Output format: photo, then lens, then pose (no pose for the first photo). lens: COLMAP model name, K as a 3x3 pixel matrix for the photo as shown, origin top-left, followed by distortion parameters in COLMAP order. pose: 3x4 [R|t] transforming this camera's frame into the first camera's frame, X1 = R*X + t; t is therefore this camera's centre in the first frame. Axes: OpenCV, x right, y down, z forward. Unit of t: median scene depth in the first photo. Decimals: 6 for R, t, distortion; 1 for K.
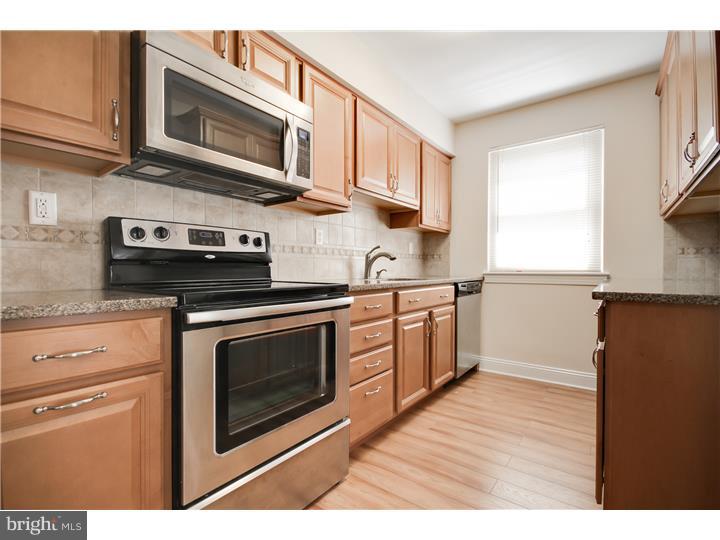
lens RADIAL K [[339.9, 0, 364.0], [0, 339.9, 276.7], [0, 0, 1]] dist [-0.001696, -0.000365]
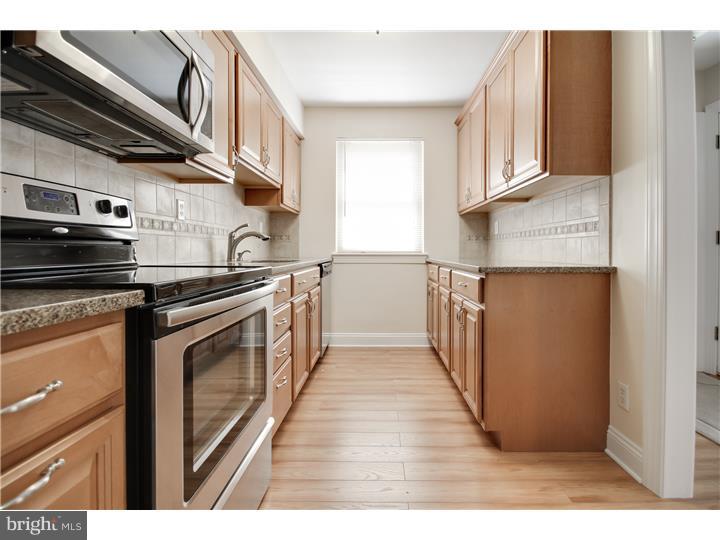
lens RADIAL K [[346.1, 0, 375.5], [0, 346.1, 258.0], [0, 0, 1]] dist [0.001517, 0.000090]
pose [[0.801360, -0.011425, 0.598073, -0.250727], [0.012498, 0.999919, 0.002356, 0.000105], [-0.598052, 0.005586, 0.801438, 0.072495]]
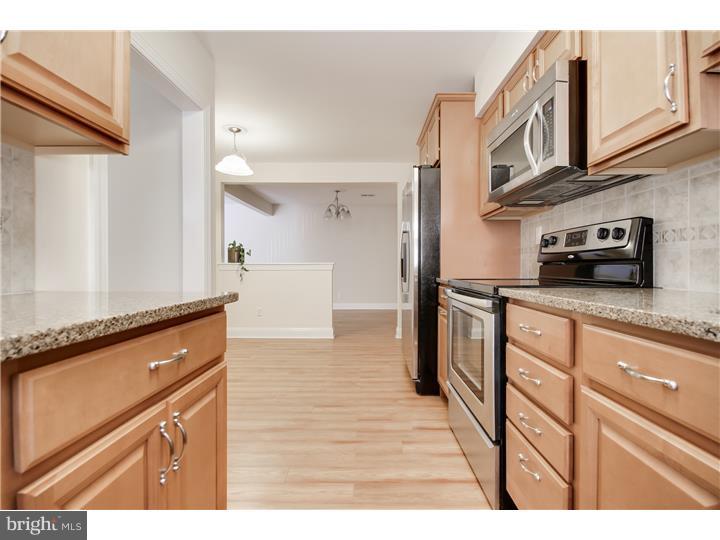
lens RADIAL K [[359.7, 0, 364.2], [0, 359.7, 267.2], [0, 0, 1]] dist [0.001482, 0.000277]
pose [[-0.801912, 0.002649, -0.597437, 0.520954], [-0.012880, 0.999681, 0.021721, -0.027059], [0.597304, 0.025113, -0.801622, 1.034579]]
